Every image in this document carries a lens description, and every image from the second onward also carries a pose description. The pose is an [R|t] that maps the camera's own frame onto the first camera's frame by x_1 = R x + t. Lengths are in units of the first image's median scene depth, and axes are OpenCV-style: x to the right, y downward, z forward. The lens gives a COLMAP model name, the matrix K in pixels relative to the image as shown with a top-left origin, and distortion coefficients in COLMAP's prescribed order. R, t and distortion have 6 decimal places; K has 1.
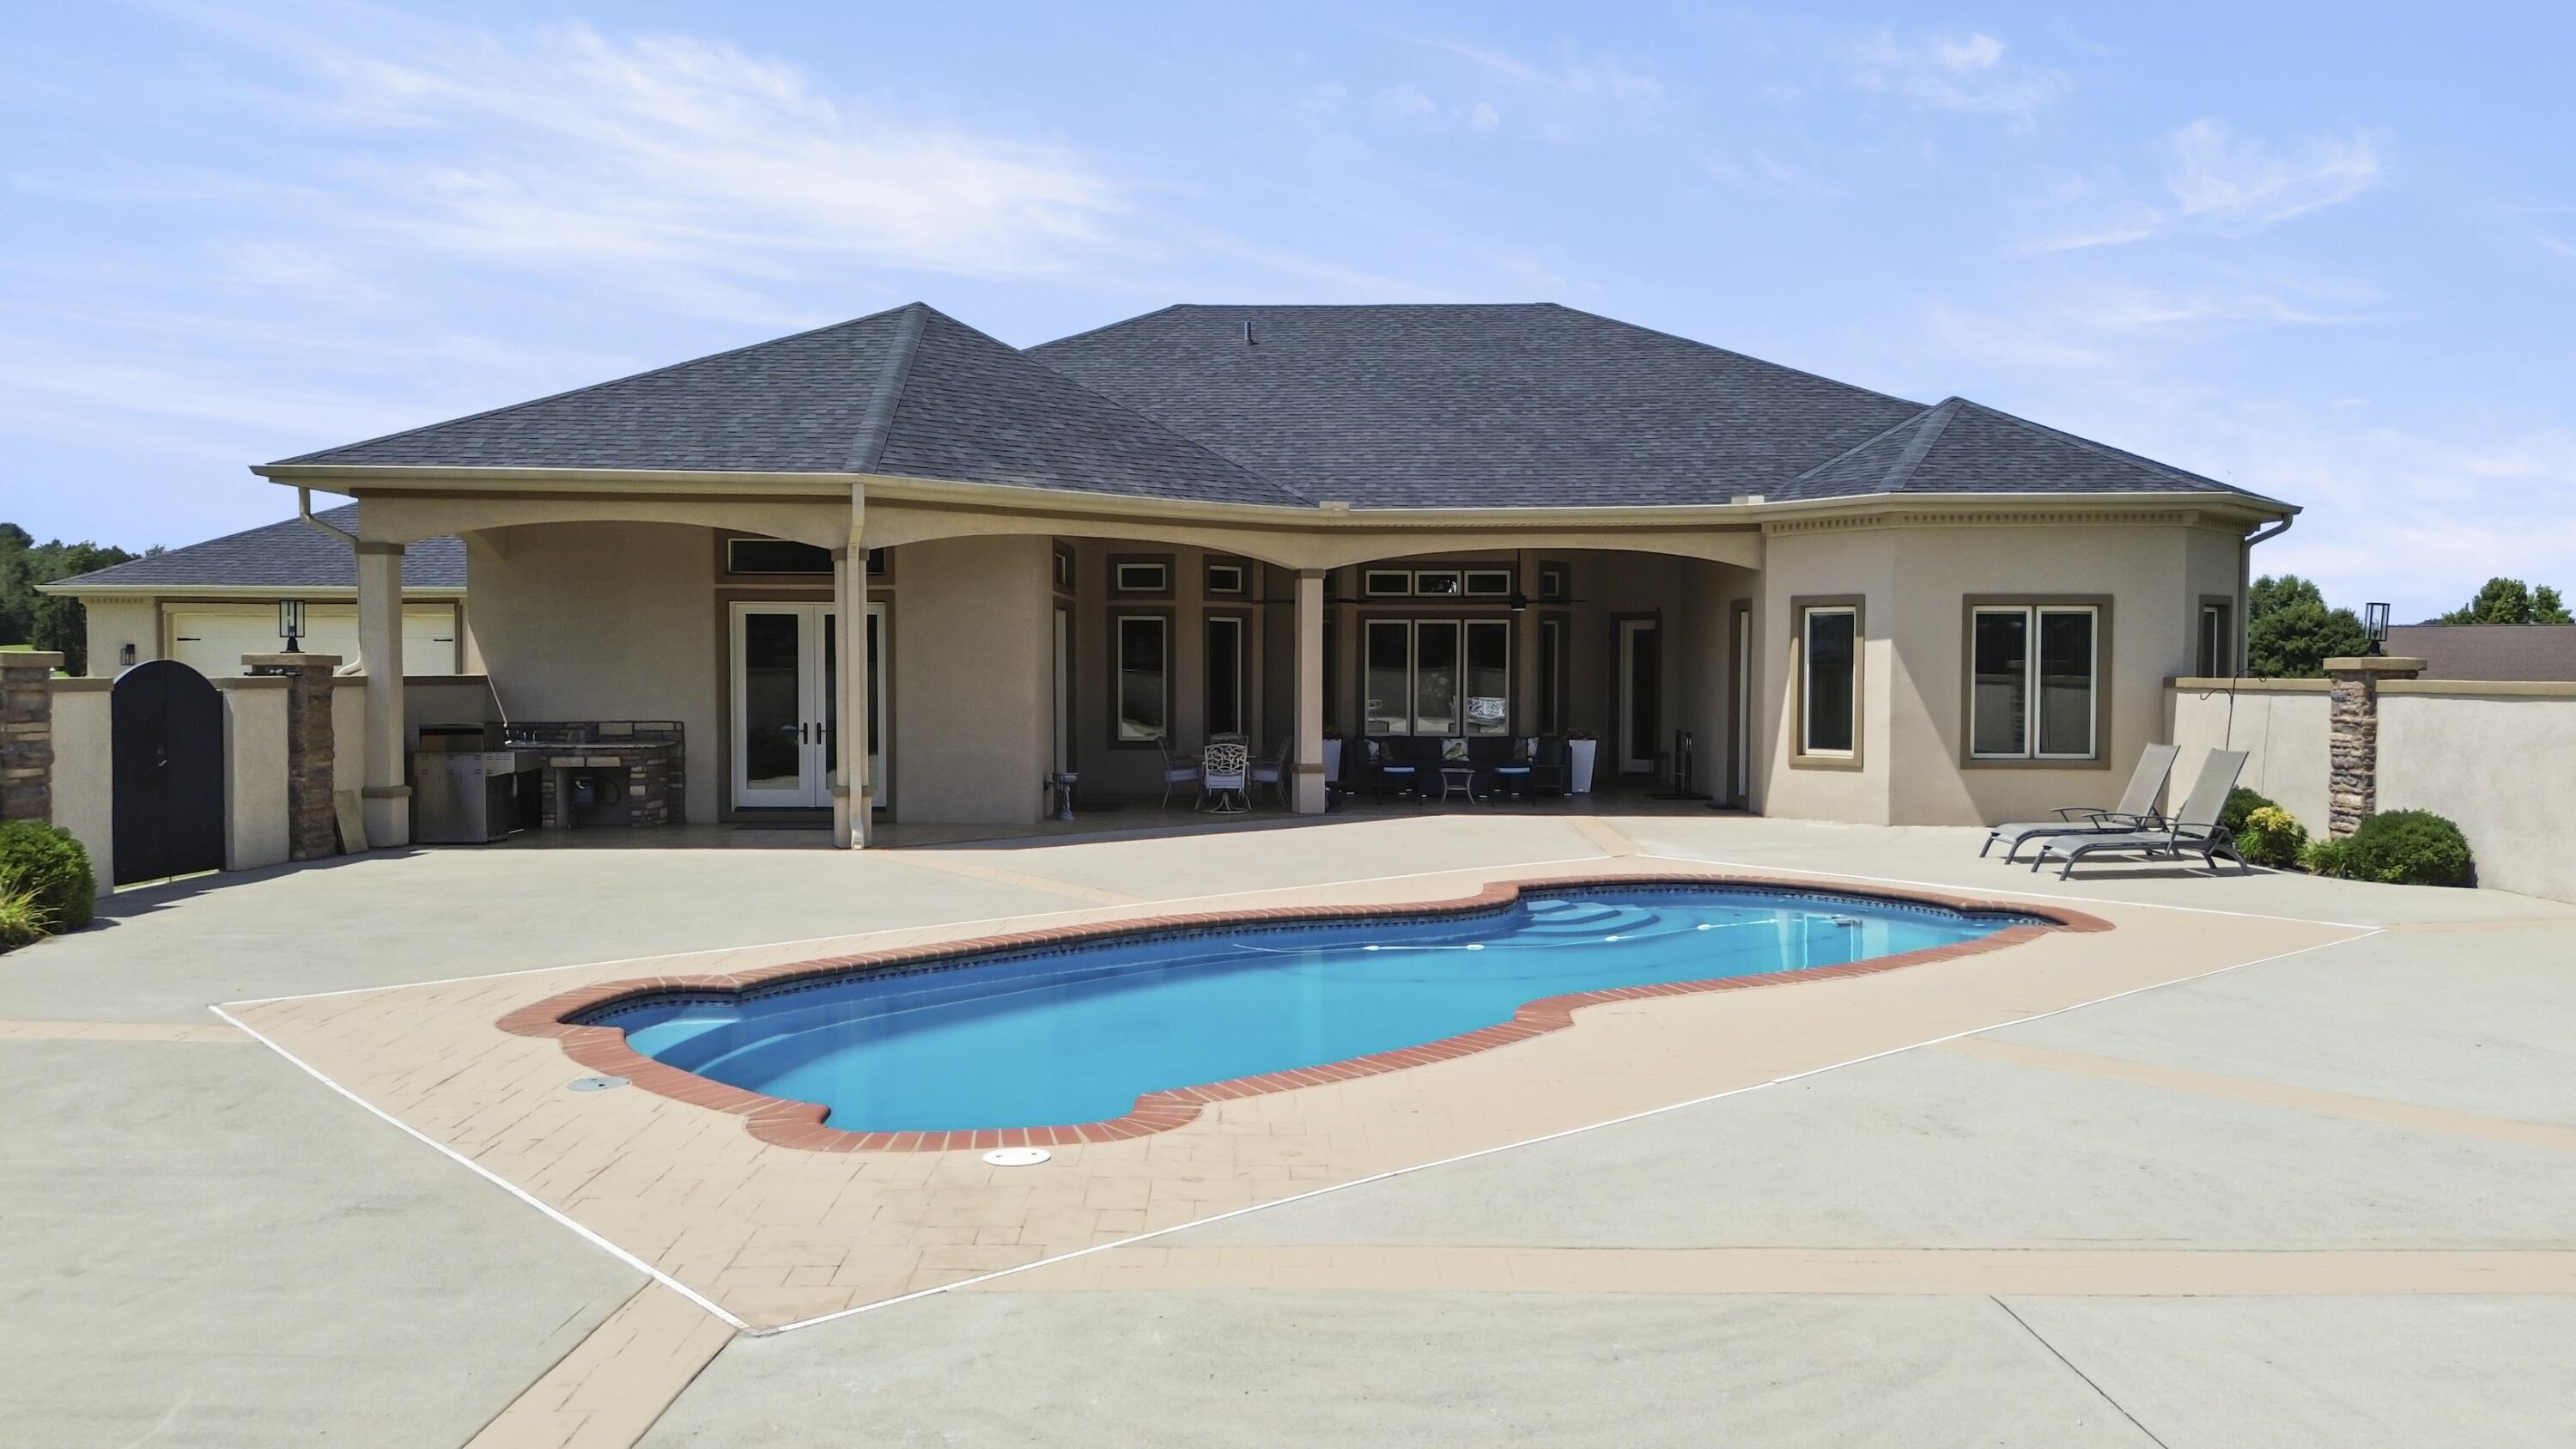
lens RADIAL K [[1826.8, 0, 1292.6], [0, 1826.8, 718.9], [0, 0, 1]] dist [0.070810, -0.072237]
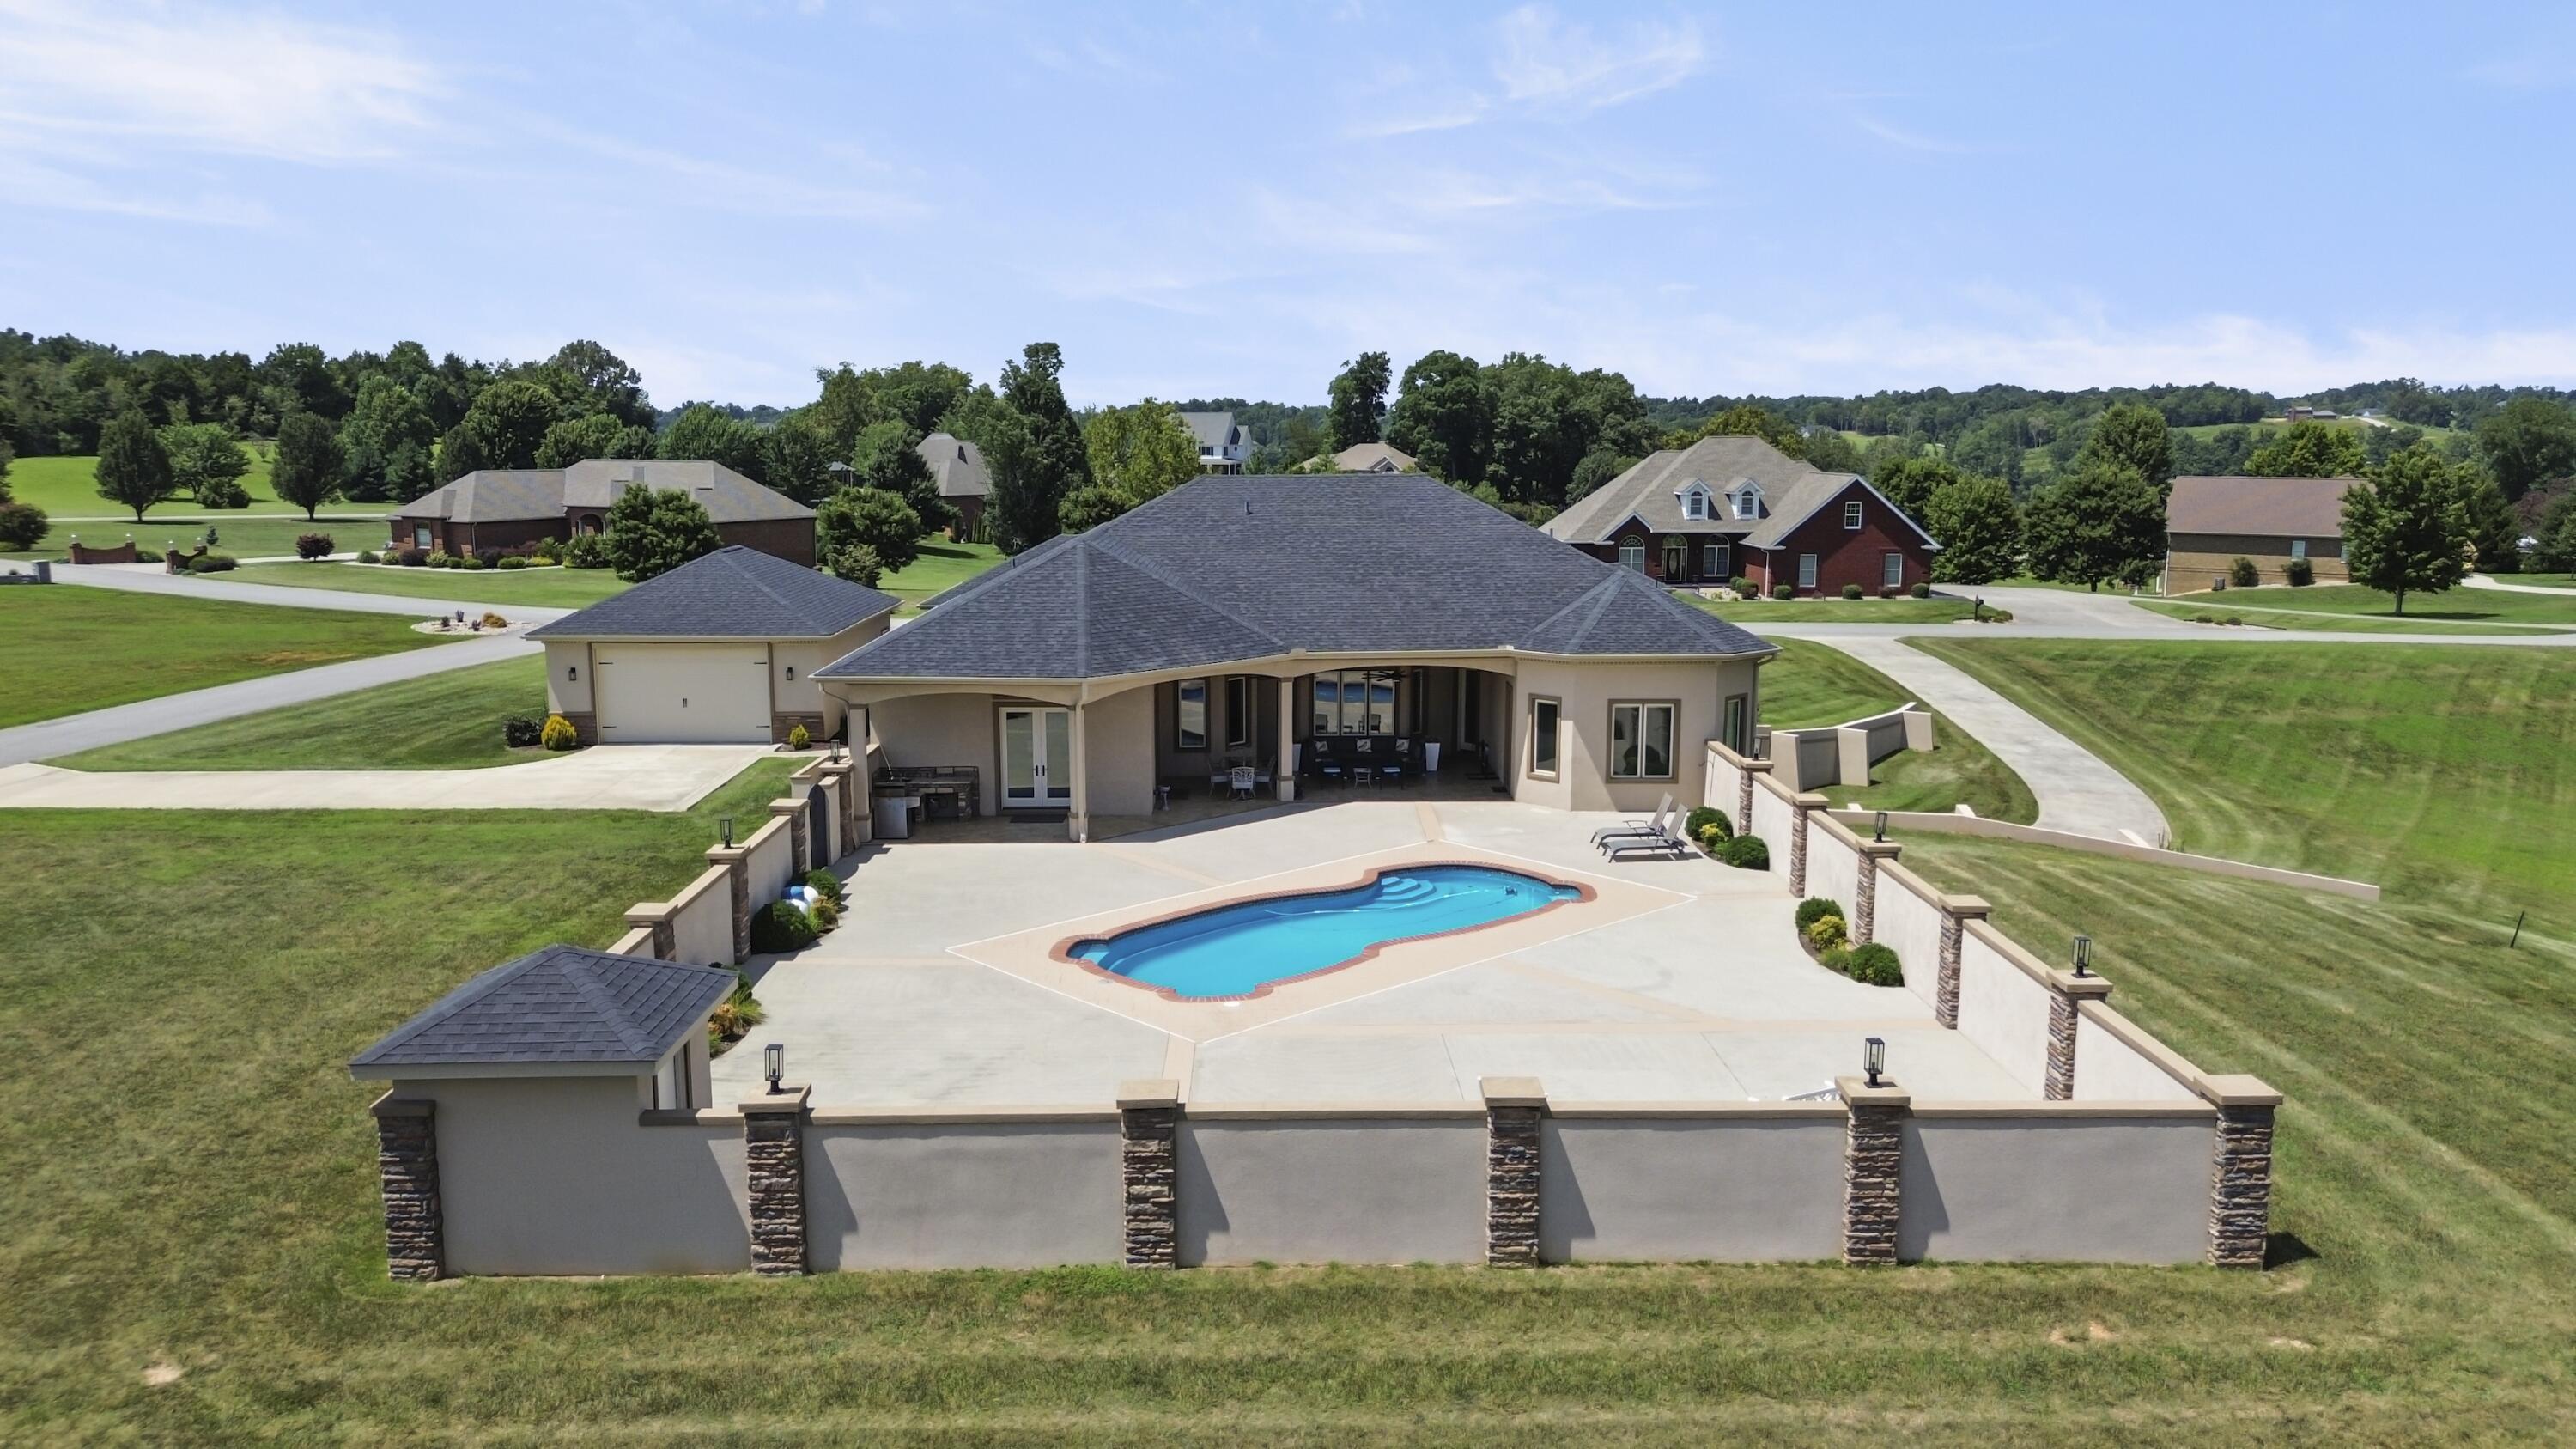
lens RADIAL K [[1826.8, 0, 1295.7], [0, 1826.8, 711.2], [0, 0, 1]] dist [0.070810, -0.072237]
pose [[0.999504, -0.005897, 0.030920, -0.039681], [0.002004, 0.992225, 0.124444, -0.283702], [-0.031413, -0.124320, 0.991745, -0.920427]]
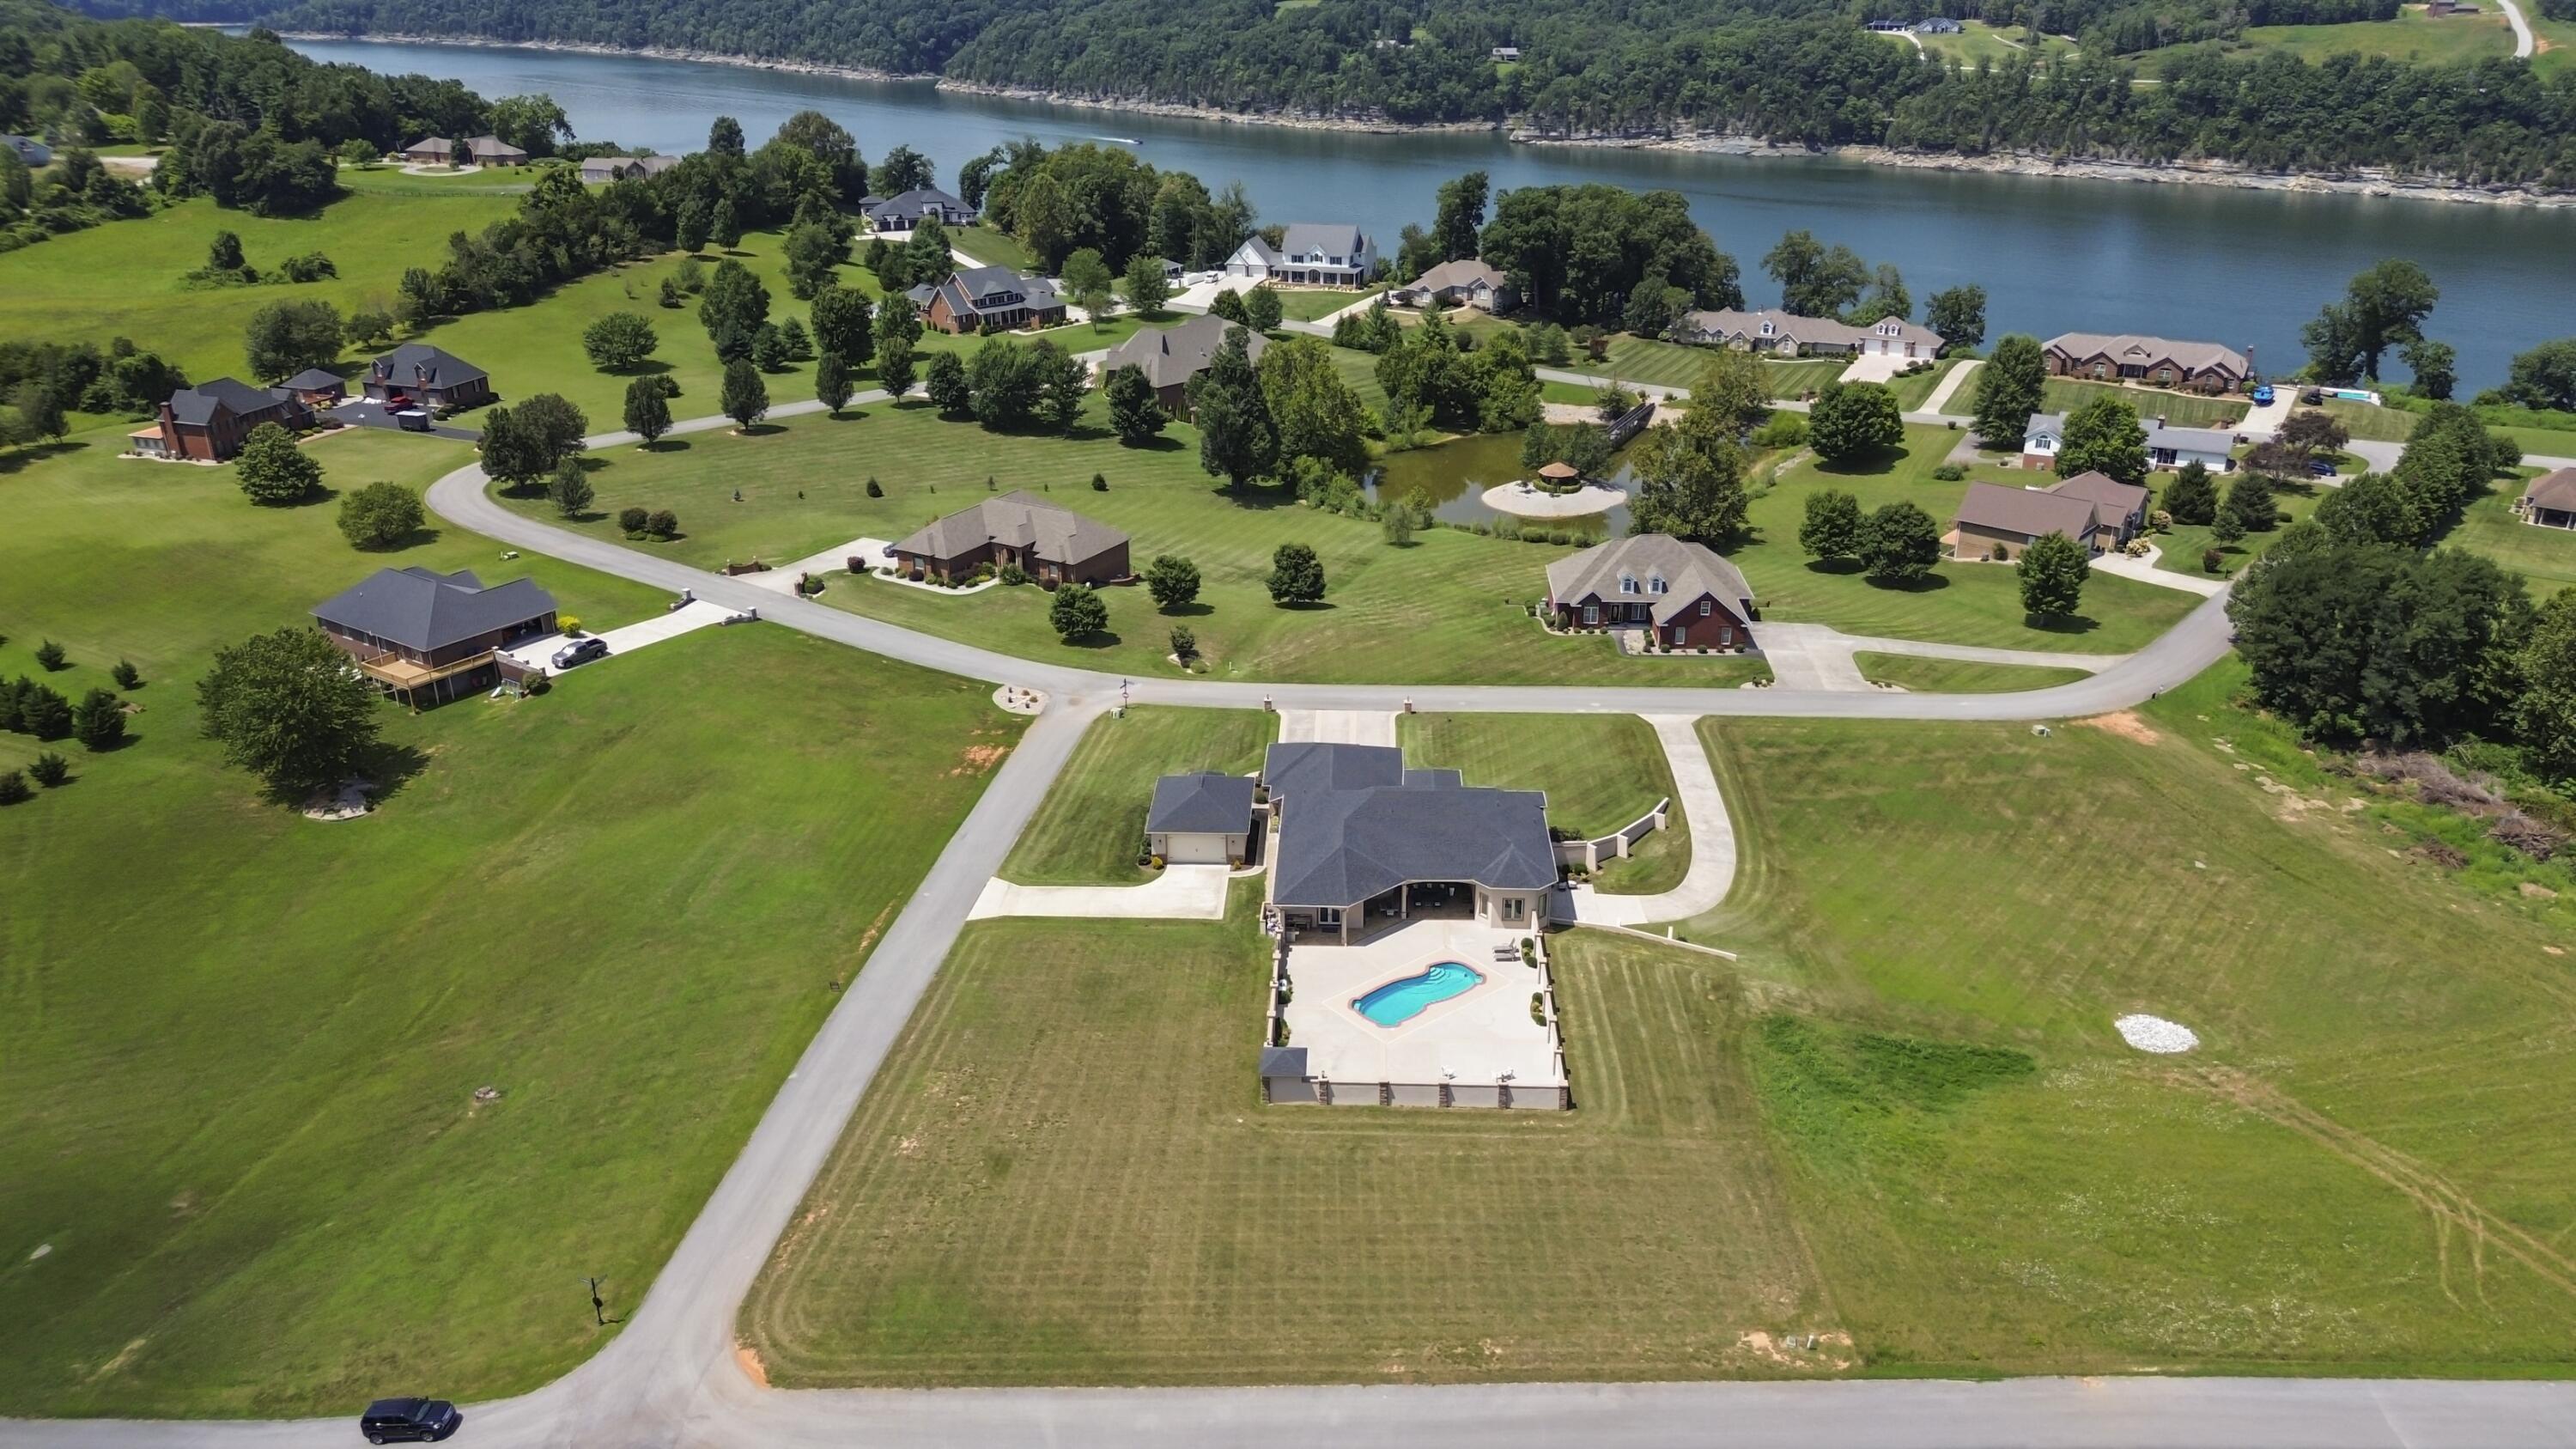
lens RADIAL K [[1826.8, 0, 1298.9], [0, 1826.8, 724.4], [0, 0, 1]] dist [0.070810, -0.072237]
pose [[0.999709, 0.004121, -0.023749, -0.204596], [0.004964, 0.928956, 0.370157, -2.891415], [0.023587, -0.370168, 0.928665, -4.593158]]
